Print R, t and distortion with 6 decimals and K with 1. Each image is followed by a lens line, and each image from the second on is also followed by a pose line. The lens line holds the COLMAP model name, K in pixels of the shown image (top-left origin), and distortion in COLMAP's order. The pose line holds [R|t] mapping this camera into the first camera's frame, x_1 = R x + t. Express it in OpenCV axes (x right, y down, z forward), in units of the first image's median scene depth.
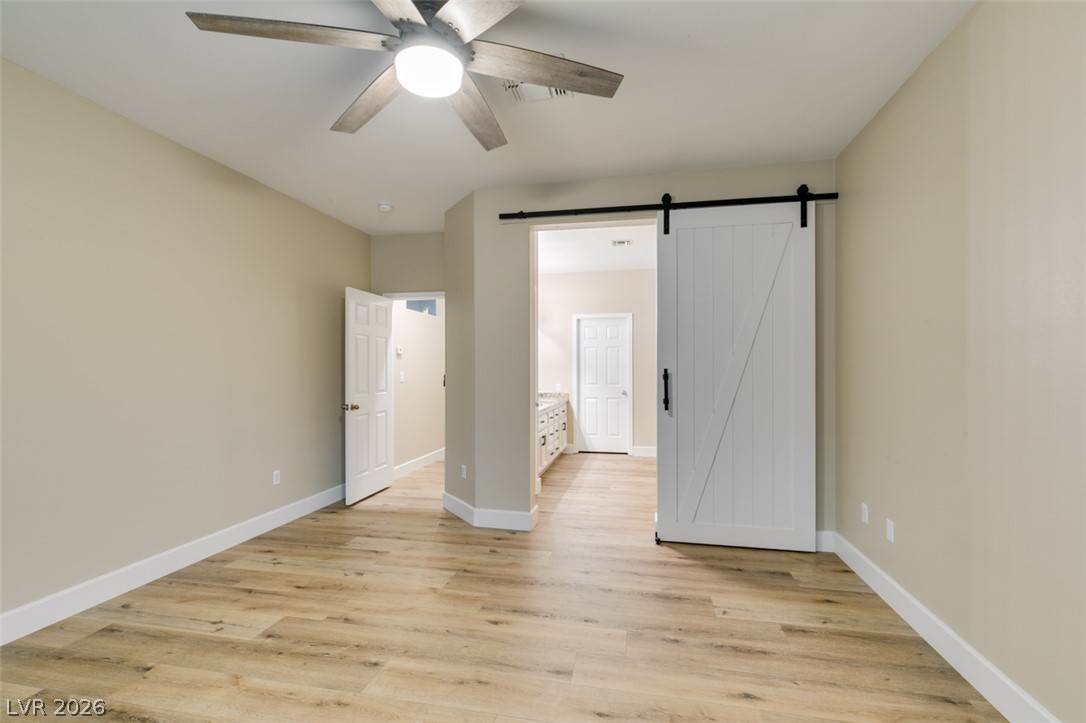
lens RADIAL K [[487.0, 0, 542.1], [0, 487.0, 362.6], [0, 0, 1]] dist [0.000495, -0.000810]
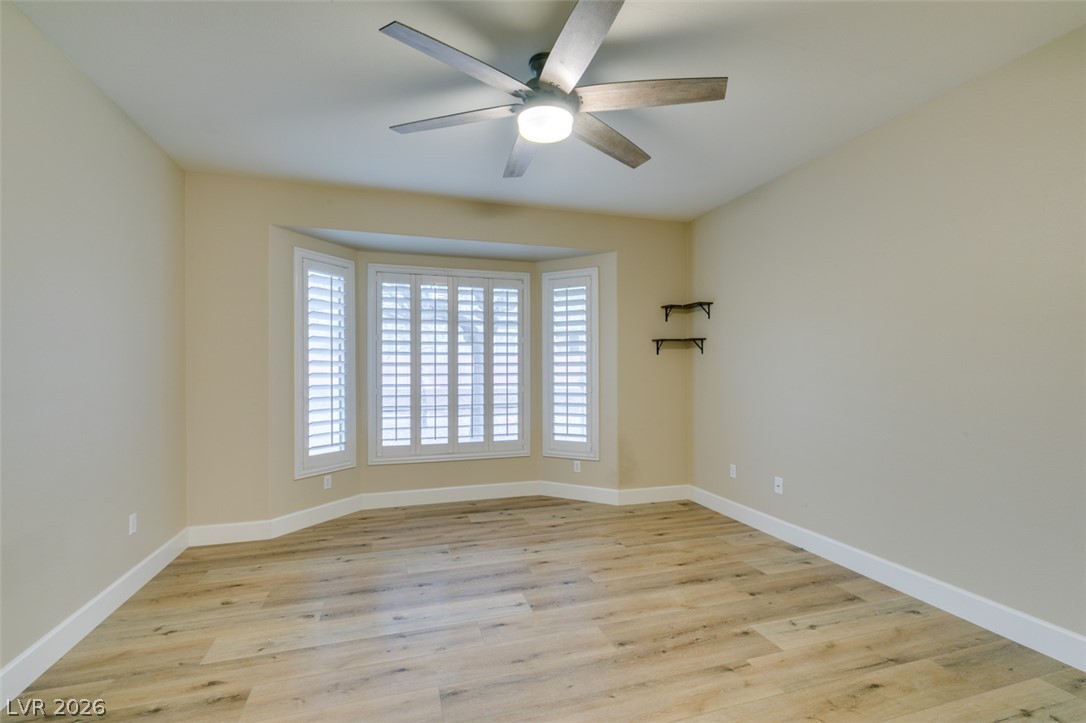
lens RADIAL K [[487.0, 0, 544.1], [0, 487.0, 371.3], [0, 0, 1]] dist [0.000495, -0.000810]
pose [[-0.867957, 0.009451, -0.496549, 0.307946], [0.010237, 0.999947, 0.001137, 0.010381], [0.496533, -0.004097, -0.868008, 1.695919]]
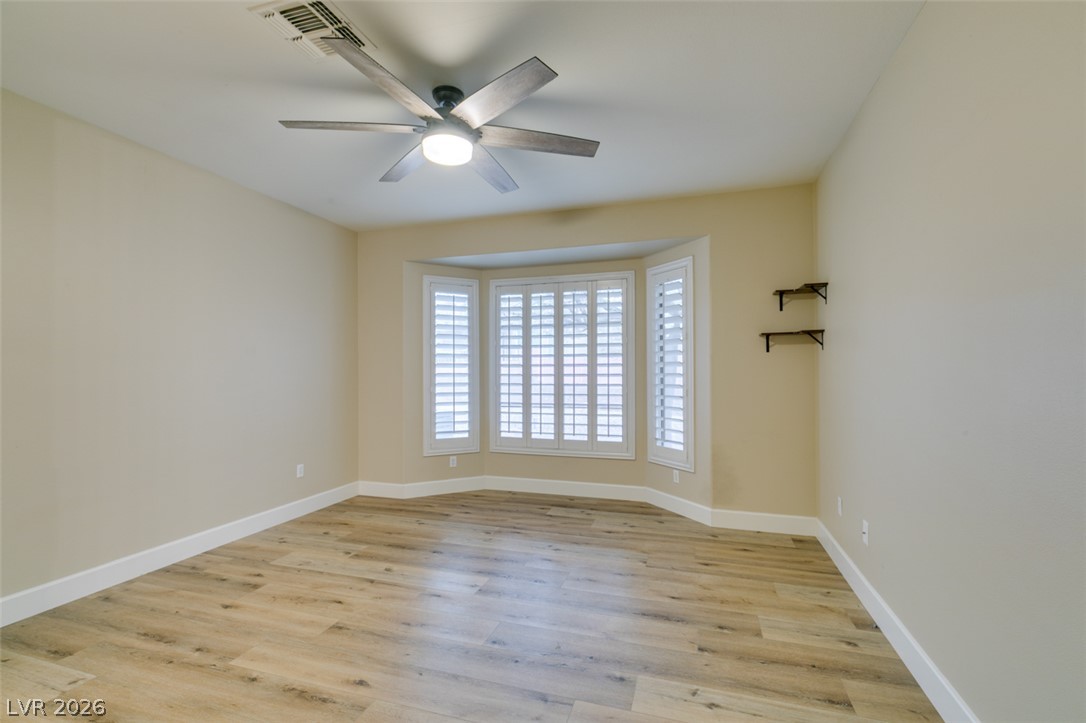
lens RADIAL K [[487.0, 0, 542.0], [0, 487.0, 370.1], [0, 0, 1]] dist [0.000495, -0.000810]
pose [[-0.995220, 0.008769, 0.097263, -0.513568], [0.008168, 0.999945, -0.006569, 0.013811], [-0.097315, -0.005744, -0.995237, 1.906284]]
